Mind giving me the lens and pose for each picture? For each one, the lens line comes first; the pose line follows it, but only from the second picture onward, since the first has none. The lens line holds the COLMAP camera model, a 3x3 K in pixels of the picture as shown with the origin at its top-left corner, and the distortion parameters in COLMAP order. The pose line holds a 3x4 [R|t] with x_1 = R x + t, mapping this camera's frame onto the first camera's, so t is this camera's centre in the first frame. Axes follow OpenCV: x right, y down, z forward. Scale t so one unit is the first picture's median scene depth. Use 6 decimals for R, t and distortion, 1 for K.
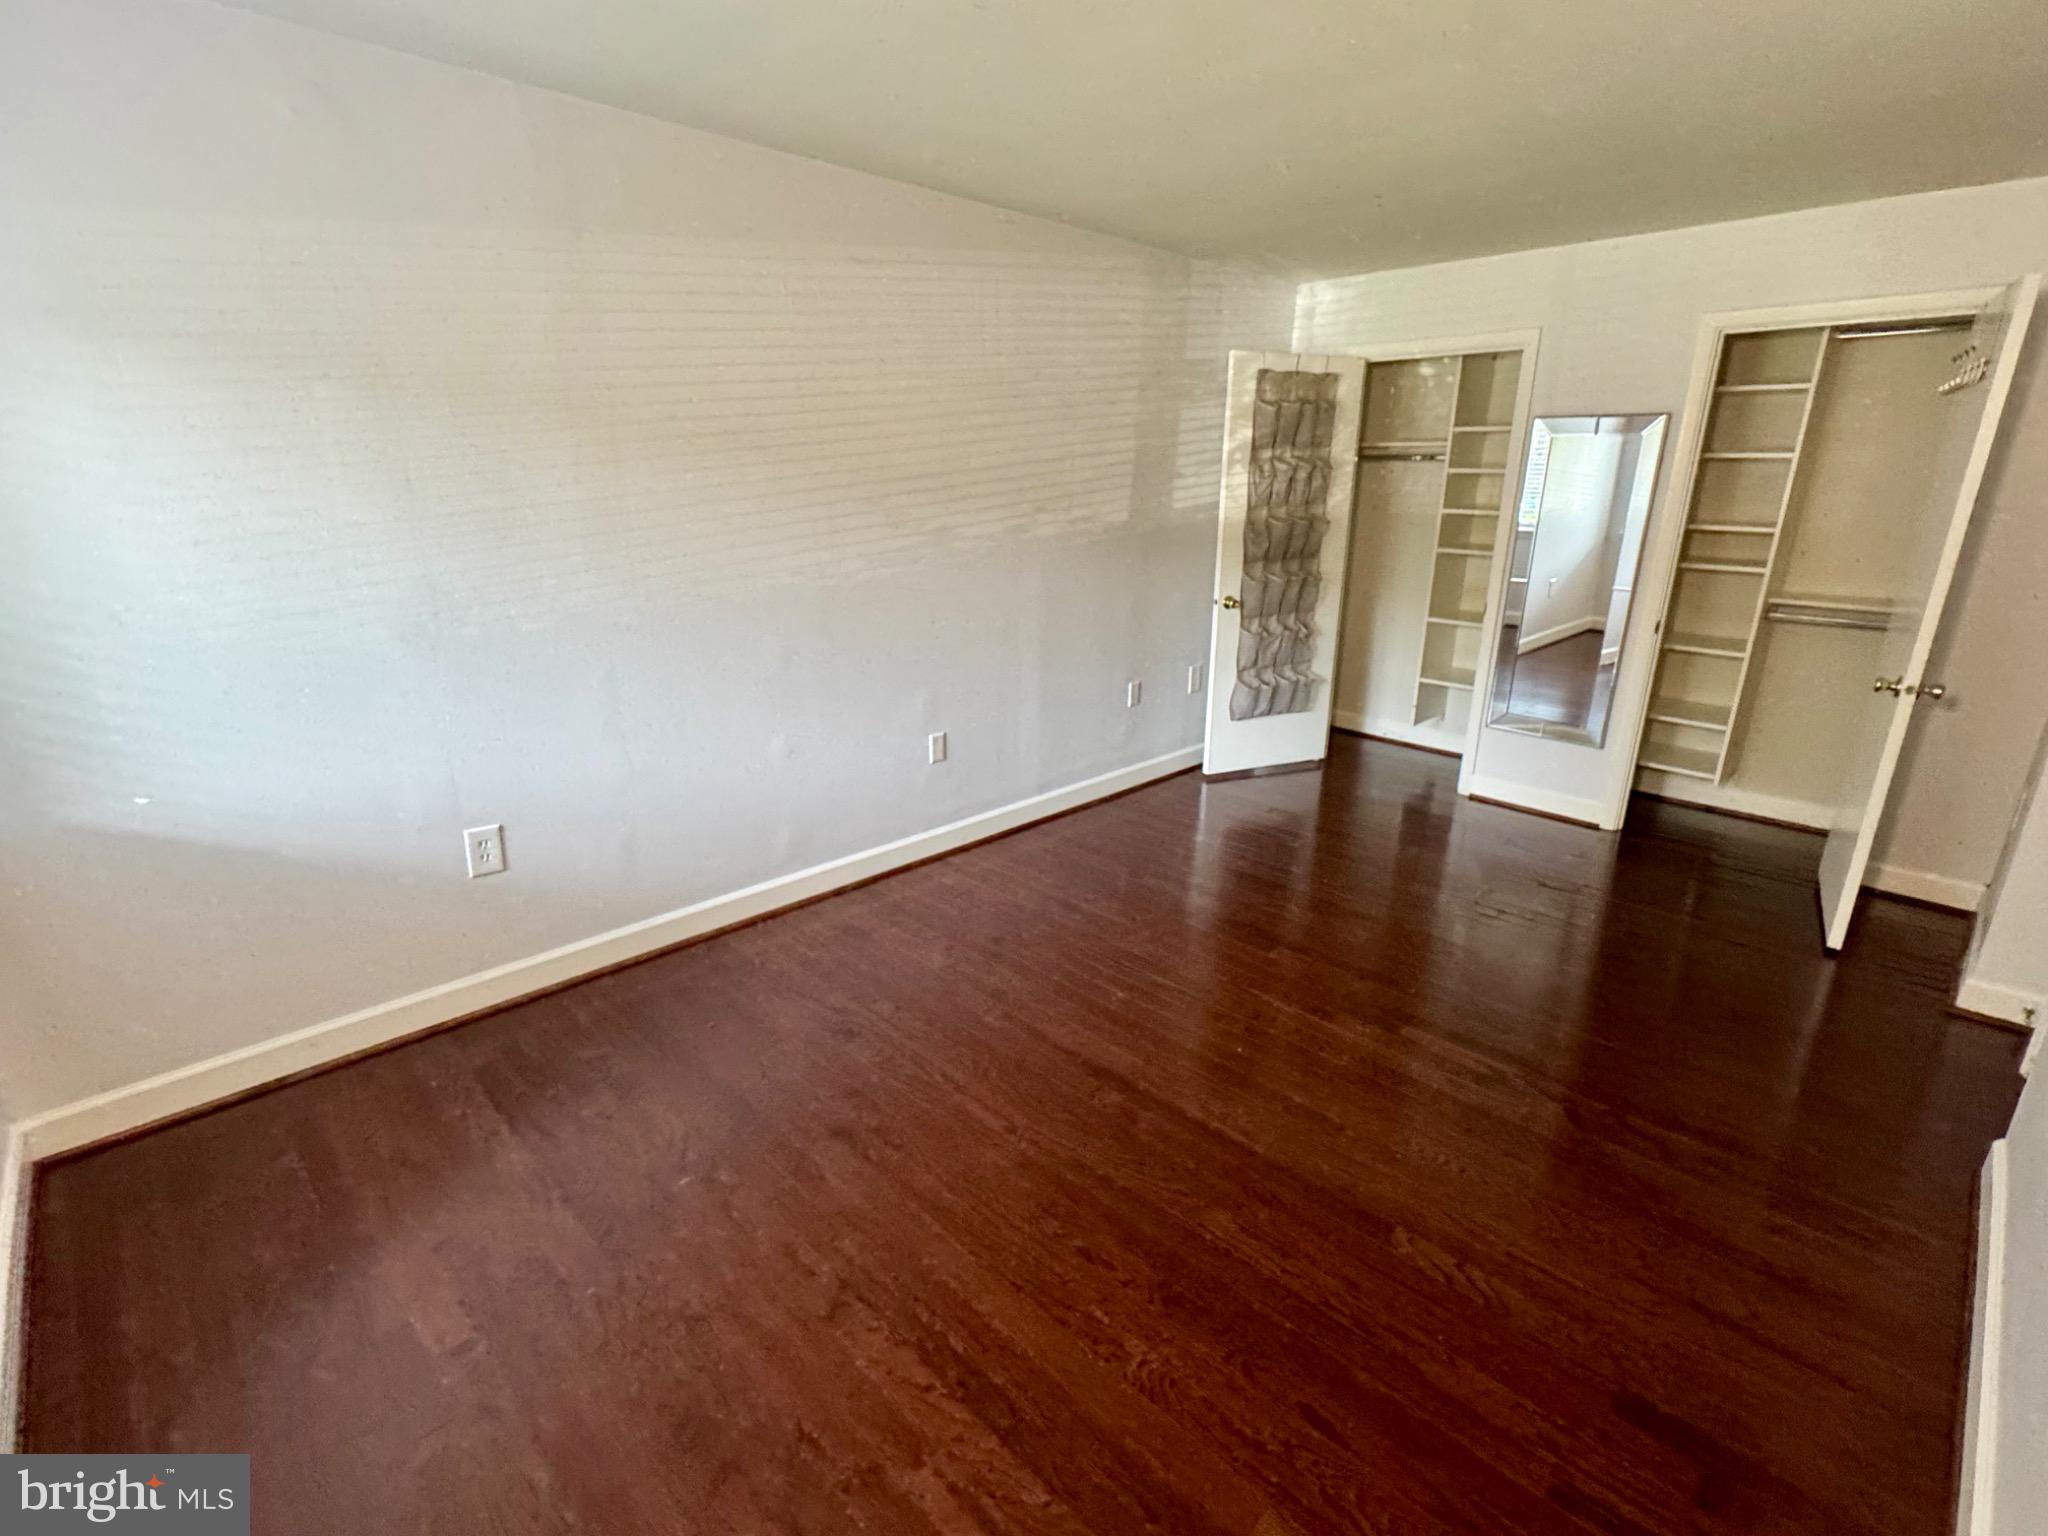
lens RADIAL K [[951.4, 0, 1022.3], [0, 951.4, 762.2], [0, 0, 1]] dist [-0.000613, 0.000059]
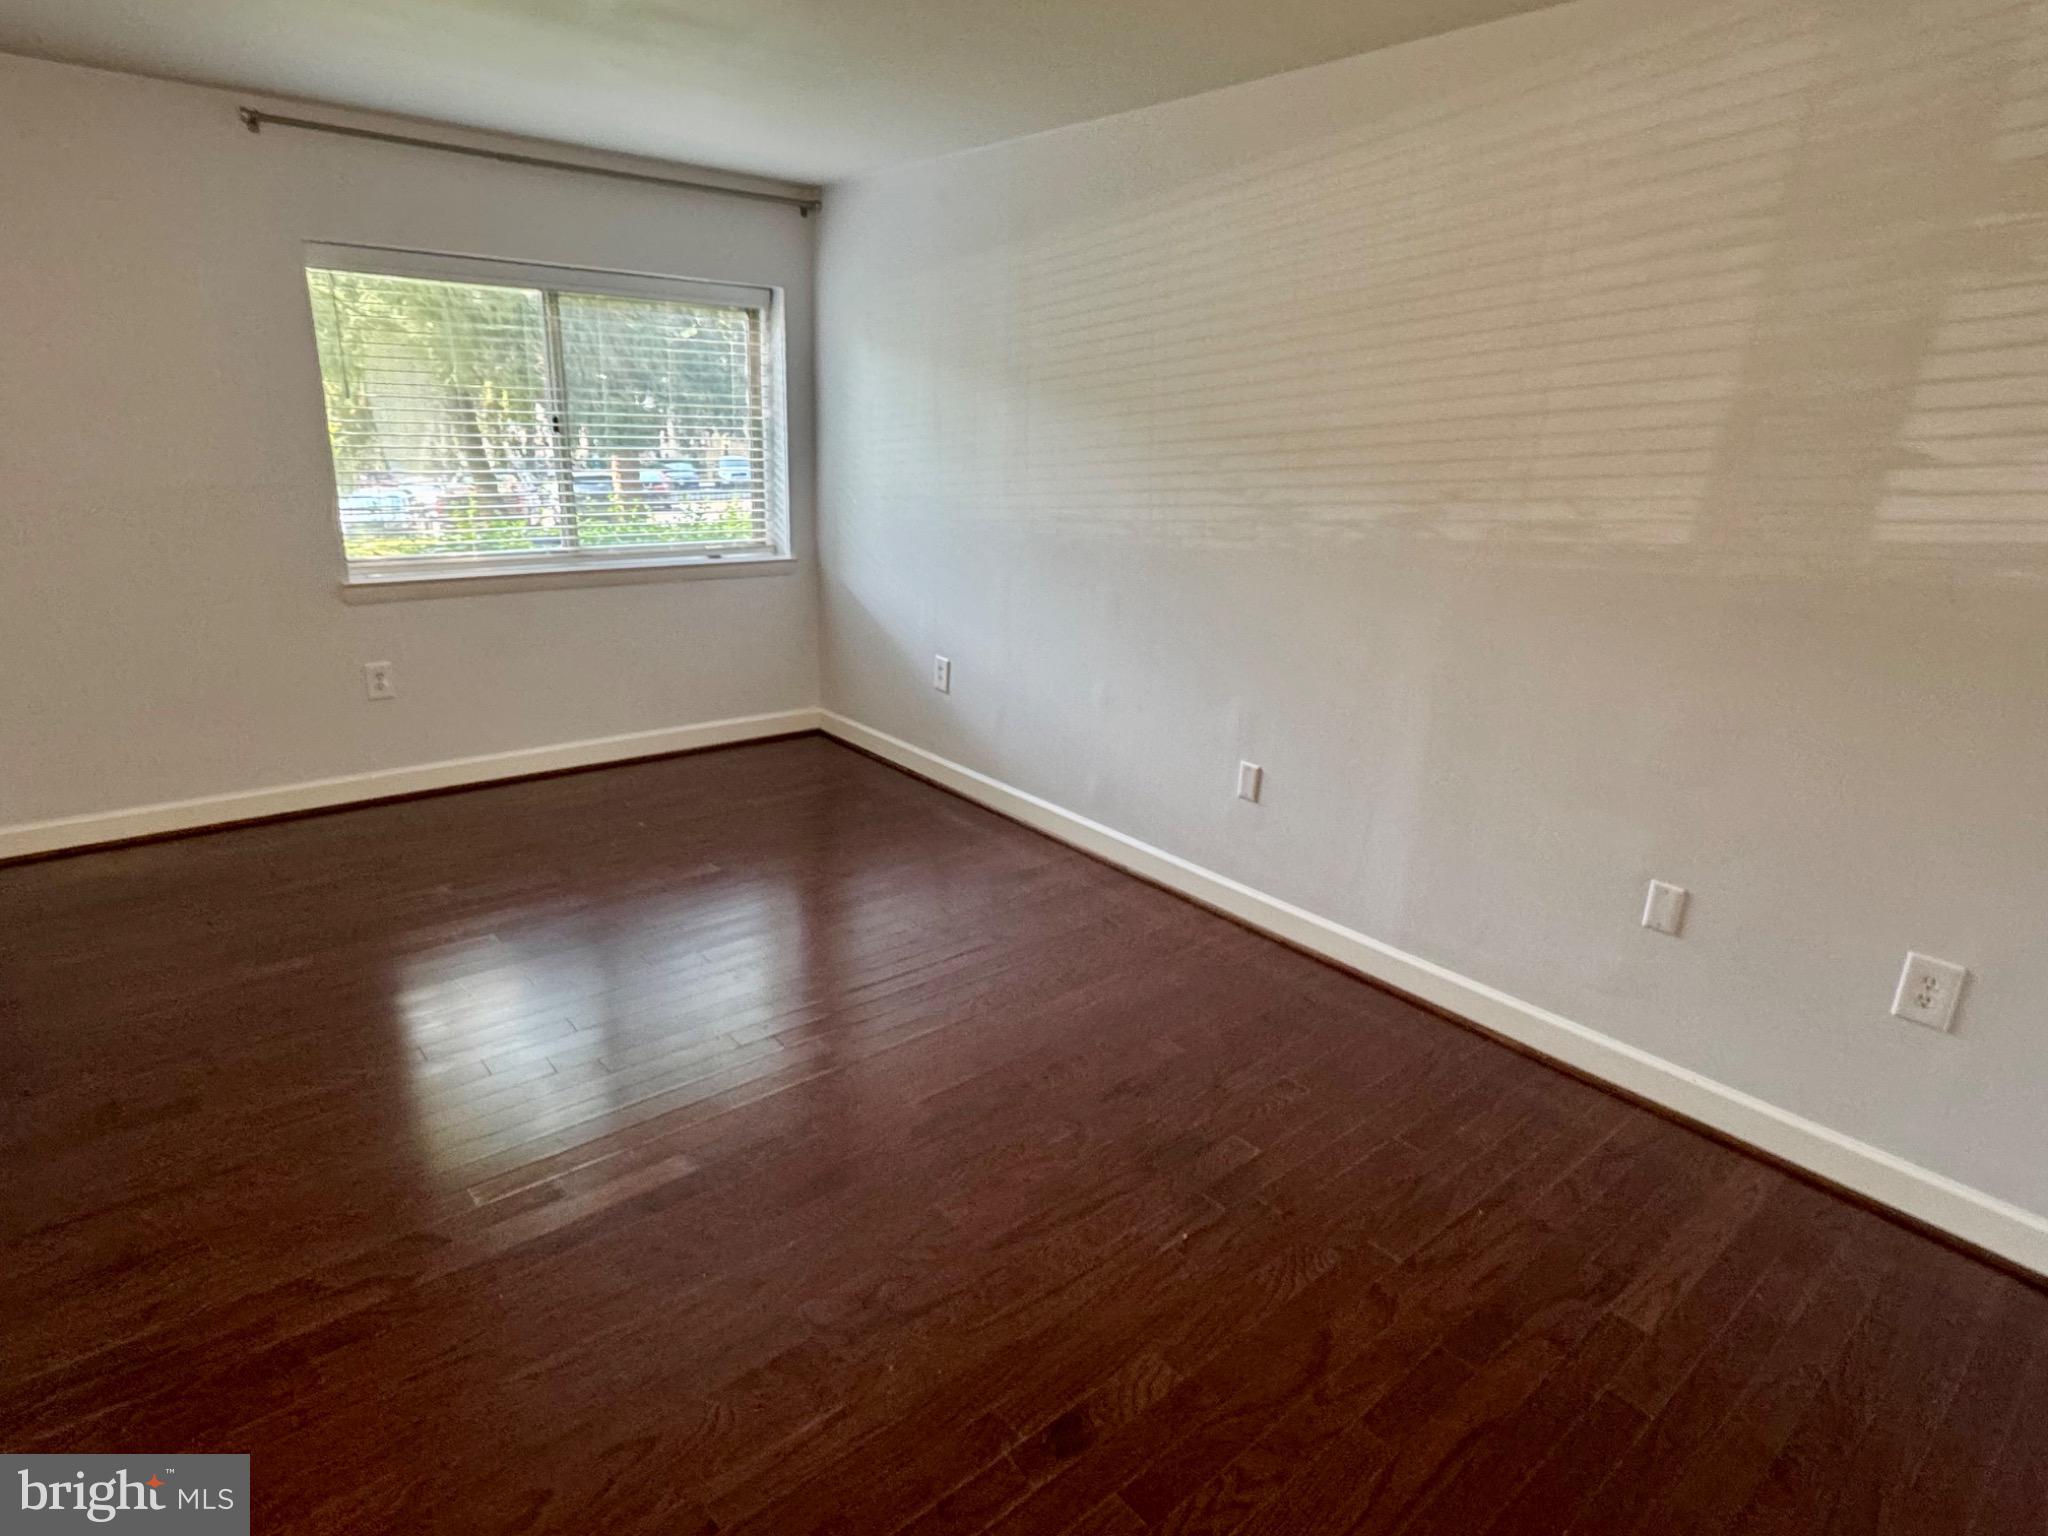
lens RADIAL K [[1147.6, 0, 1015.1], [0, 1147.6, 765.8], [0, 0, 1]] dist [0.002978, 0.001312]
pose [[-0.088977, 0.274927, -0.957339, 0.796245], [-0.334971, 0.896908, 0.288705, -0.225889], [0.938018, 0.346369, 0.012288, 0.774238]]
